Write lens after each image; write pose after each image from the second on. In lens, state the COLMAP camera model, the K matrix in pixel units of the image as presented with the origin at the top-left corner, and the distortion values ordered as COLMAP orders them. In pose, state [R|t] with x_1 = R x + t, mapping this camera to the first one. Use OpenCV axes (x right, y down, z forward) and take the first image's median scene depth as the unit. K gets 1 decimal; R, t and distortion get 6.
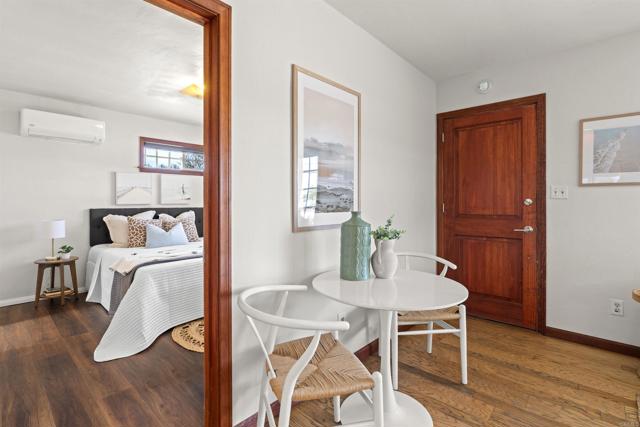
lens RADIAL K [[307.0, 0, 320.2], [0, 307.0, 202.7], [0, 0, 1]] dist [-0.008249, 0.003547]
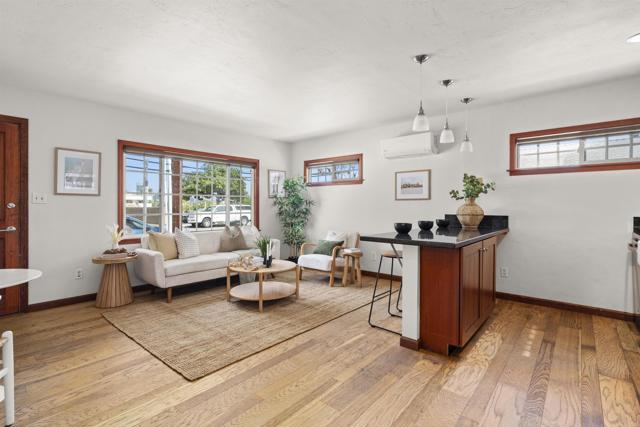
lens RADIAL K [[307.0, 0, 316.3], [0, 307.0, 204.2], [0, 0, 1]] dist [-0.008249, 0.003547]
pose [[-0.023924, 0.007454, 0.999686, -0.432068], [-0.001366, 0.999971, -0.007489, -0.000518], [-0.999713, -0.001545, -0.023914, -0.119306]]
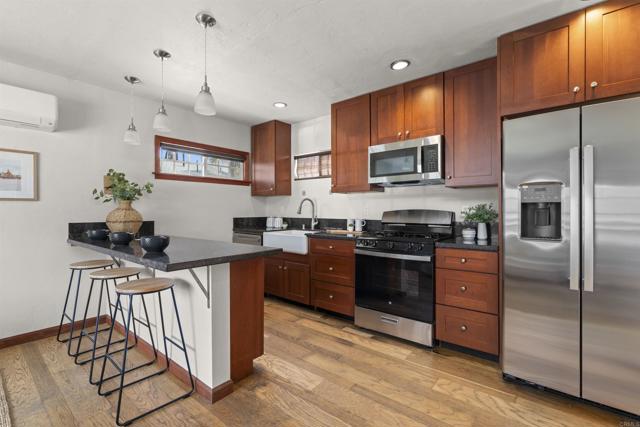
lens RADIAL K [[290.9, 0, 320.3], [0, 290.9, 209.8], [0, 0, 1]] dist [-0.011432, 0.006059]
pose [[-0.998247, 0.004362, -0.059020, 0.165461], [0.004369, 0.999990, 0.000012, -0.003228], [0.059020, -0.000245, -0.998257, 0.188192]]
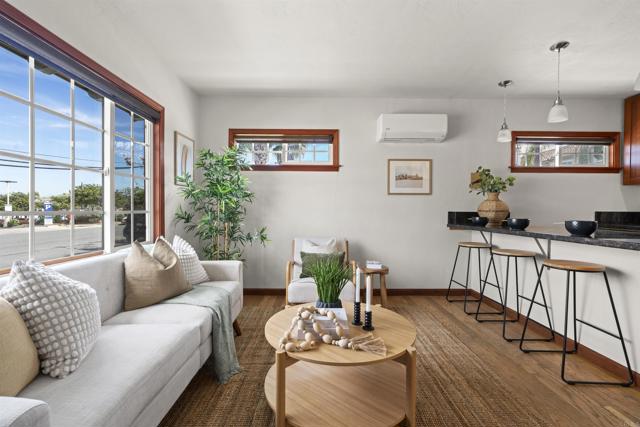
lens RADIAL K [[290.9, 0, 317.3], [0, 290.9, 214.2], [0, 0, 1]] dist [-0.011432, 0.006059]
pose [[-0.679905, -0.012897, 0.733187, 0.383033], [-0.003102, 0.999887, 0.014711, 0.026688], [-0.733294, 0.007728, -0.679868, 0.399886]]
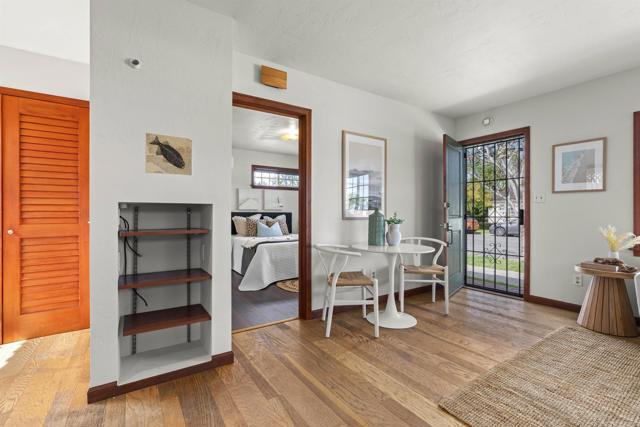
lens RADIAL K [[290.9, 0, 317.9], [0, 290.9, 211.8], [0, 0, 1]] dist [-0.011432, 0.006059]
pose [[0.967886, 0.001187, -0.251388, 0.111615], [-0.002621, 0.999982, -0.005367, 0.030574], [0.251377, 0.005853, 0.967872, -0.400974]]
